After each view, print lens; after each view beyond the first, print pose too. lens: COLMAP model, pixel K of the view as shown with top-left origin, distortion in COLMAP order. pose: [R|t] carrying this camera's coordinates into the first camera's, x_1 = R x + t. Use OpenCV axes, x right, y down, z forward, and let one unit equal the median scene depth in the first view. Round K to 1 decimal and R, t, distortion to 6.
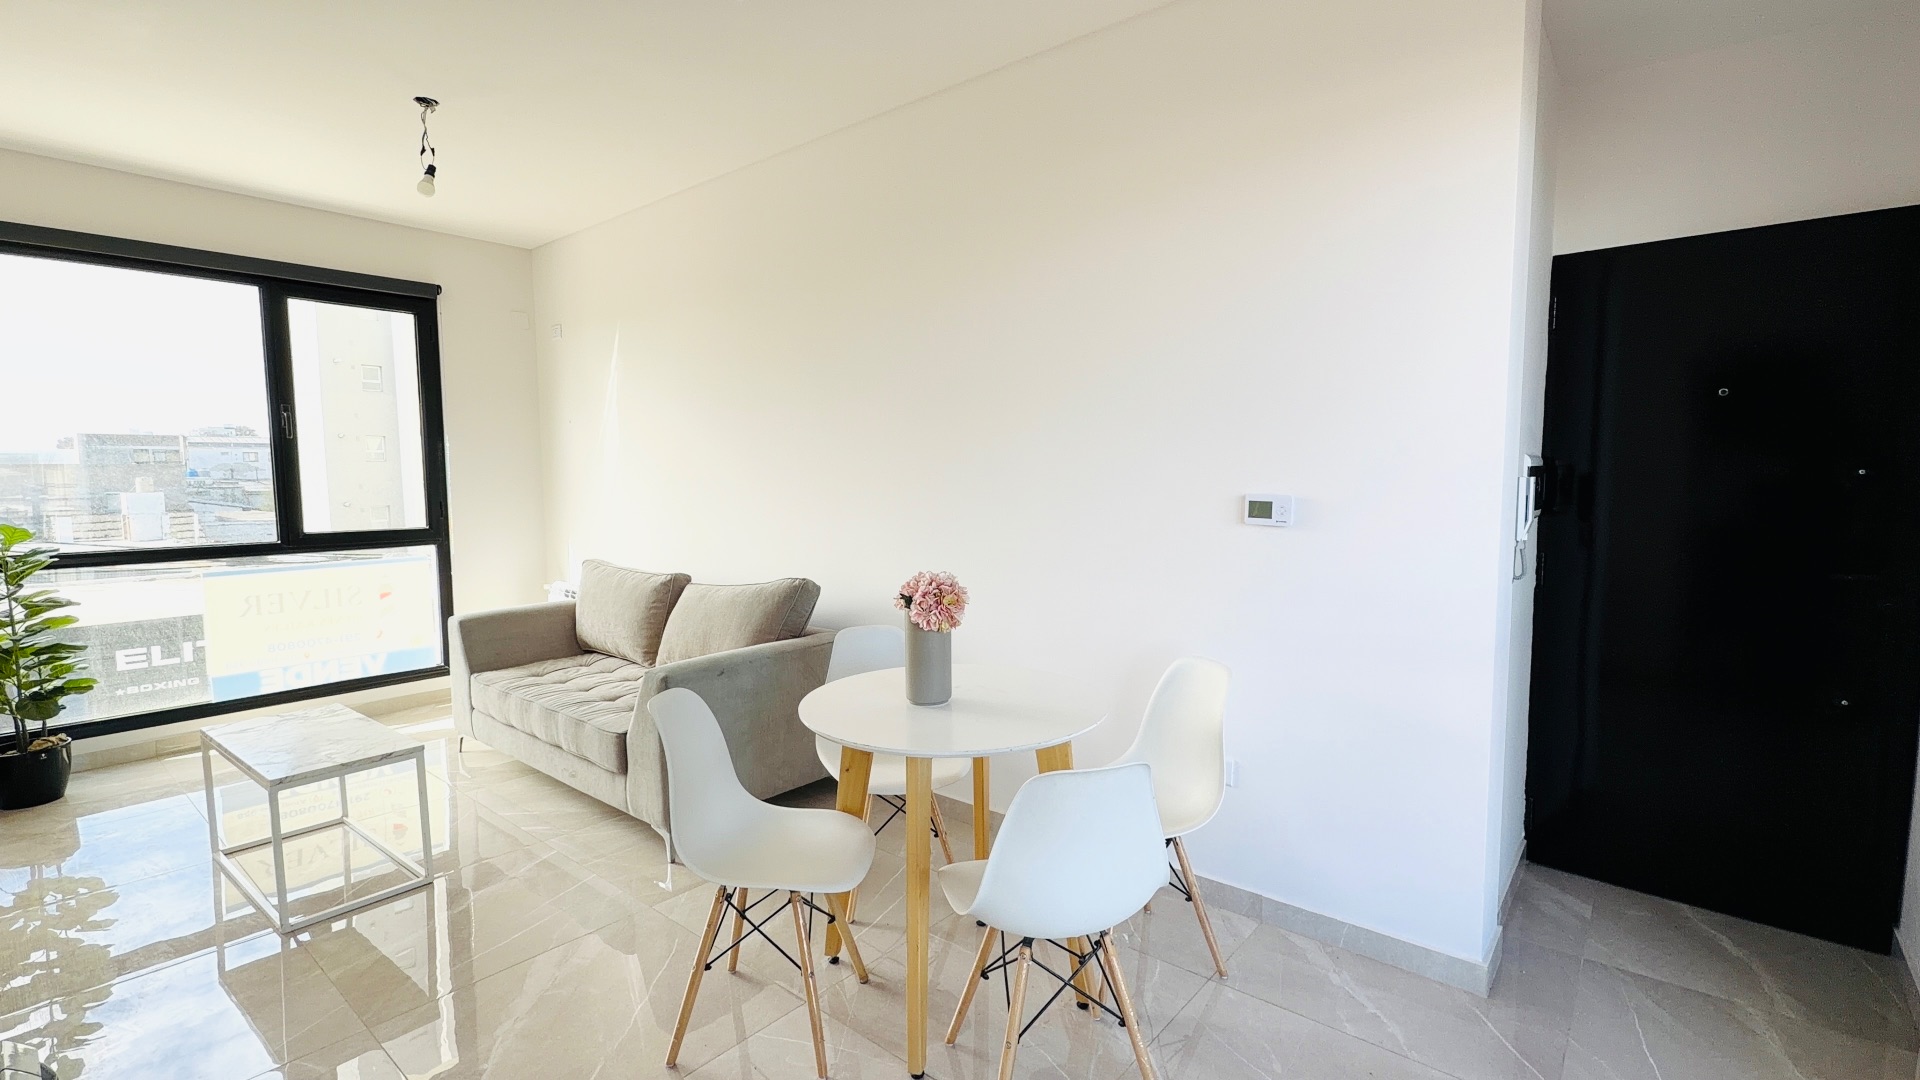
lens RADIAL K [[886.3, 0, 960.0], [0, 886.3, 540.0], [0, 0, 1]] dist [-0.001181, 0.000214]
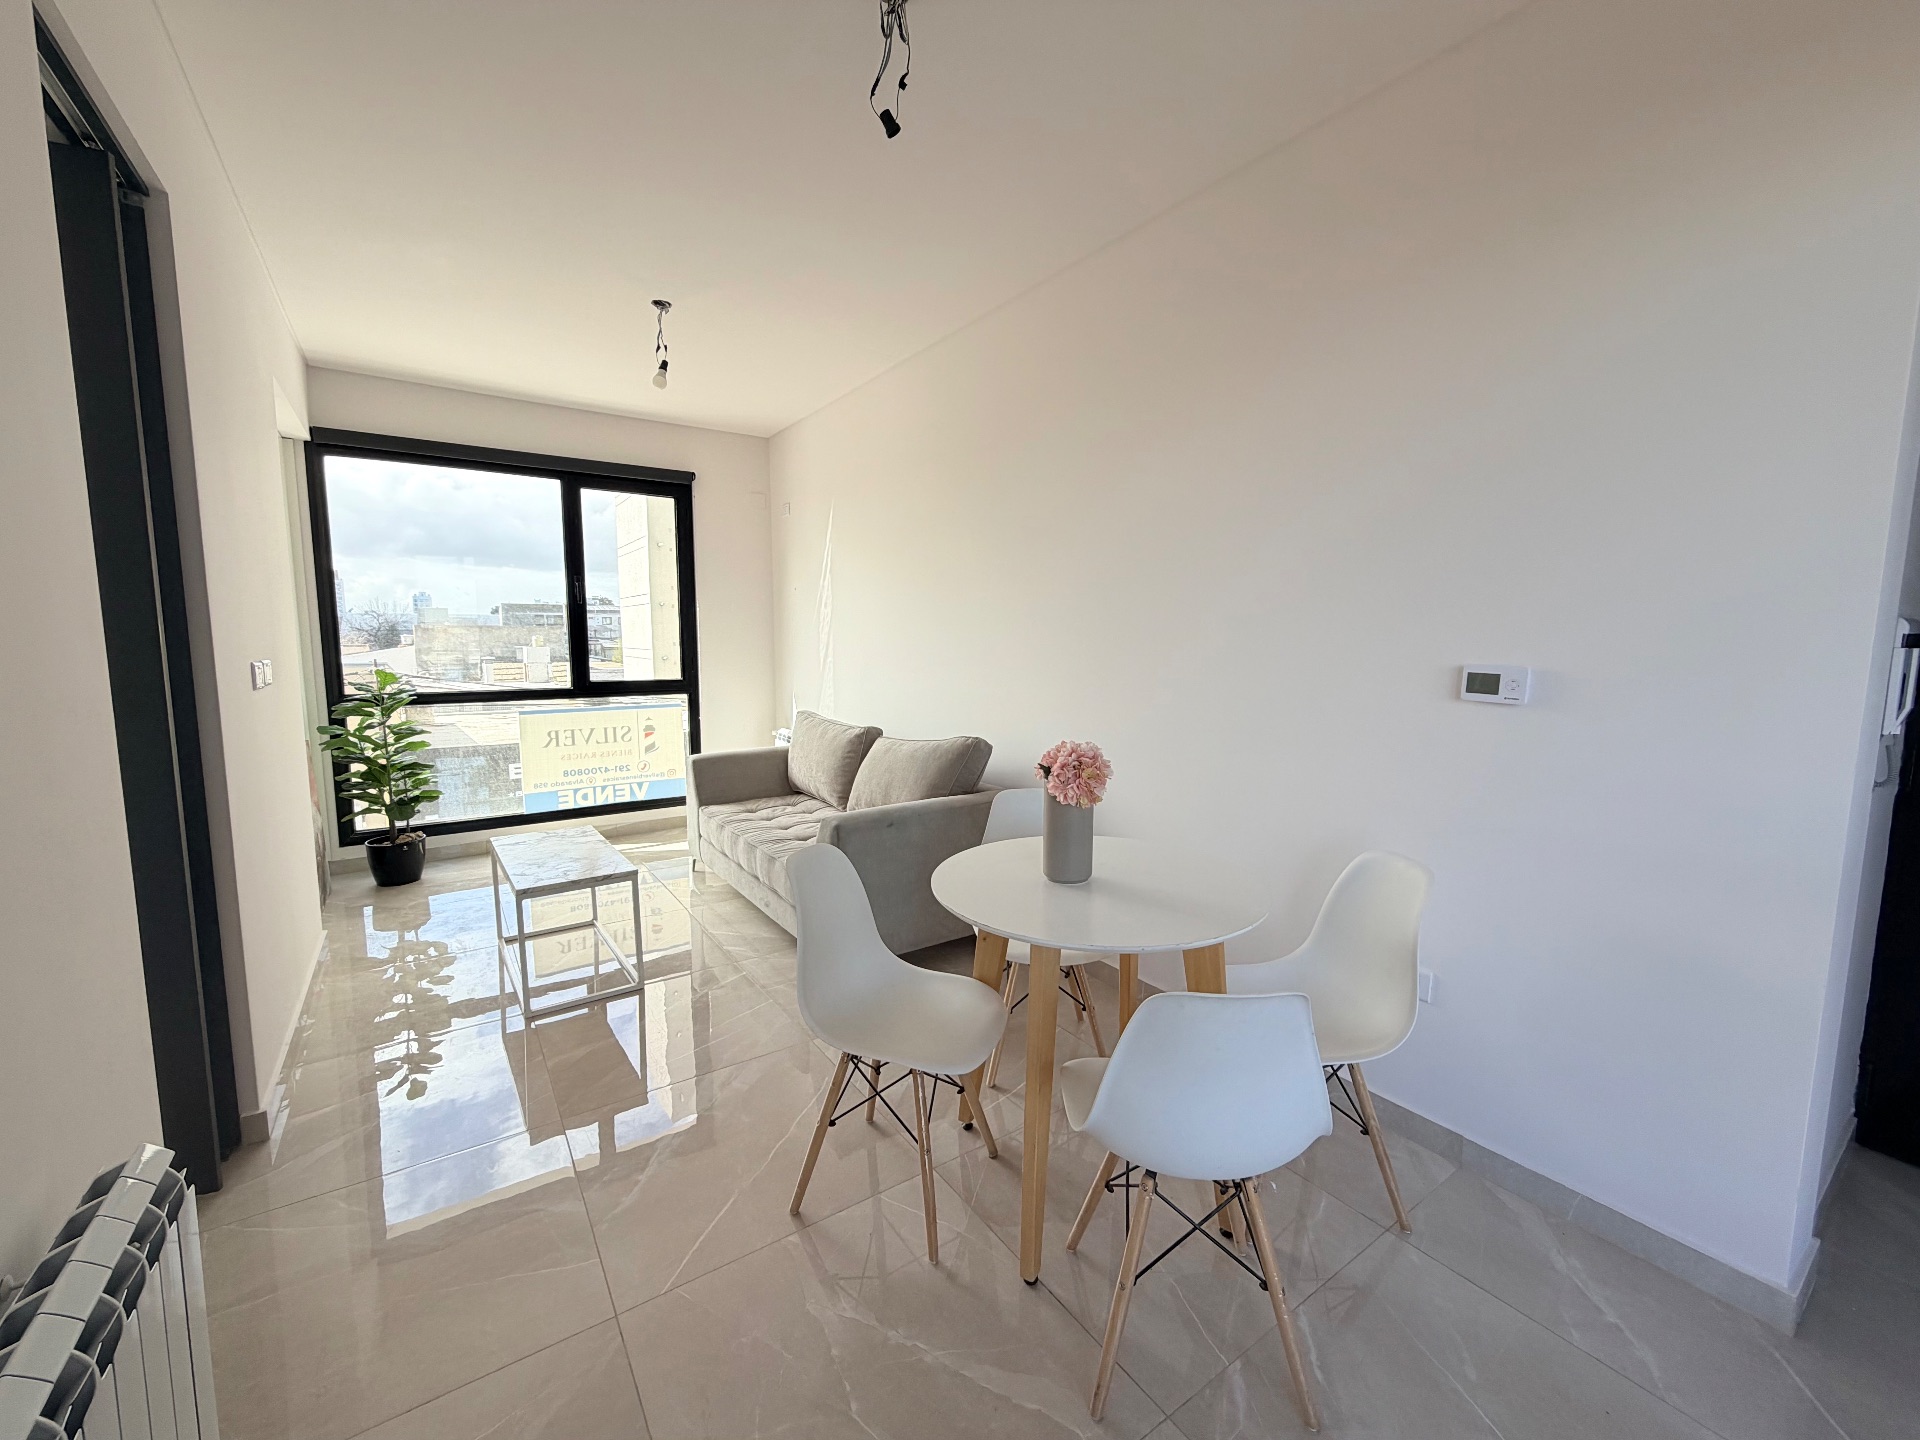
lens RADIAL K [[766.8, 0, 962.9], [0, 766.8, 717.1], [0, 0, 1]] dist [0.001475, -0.000110]
pose [[0.962320, 0.037398, -0.269337, 0.052858], [-0.030148, 0.999064, 0.031007, -0.008312], [0.270245, -0.021718, 0.962547, 0.143883]]
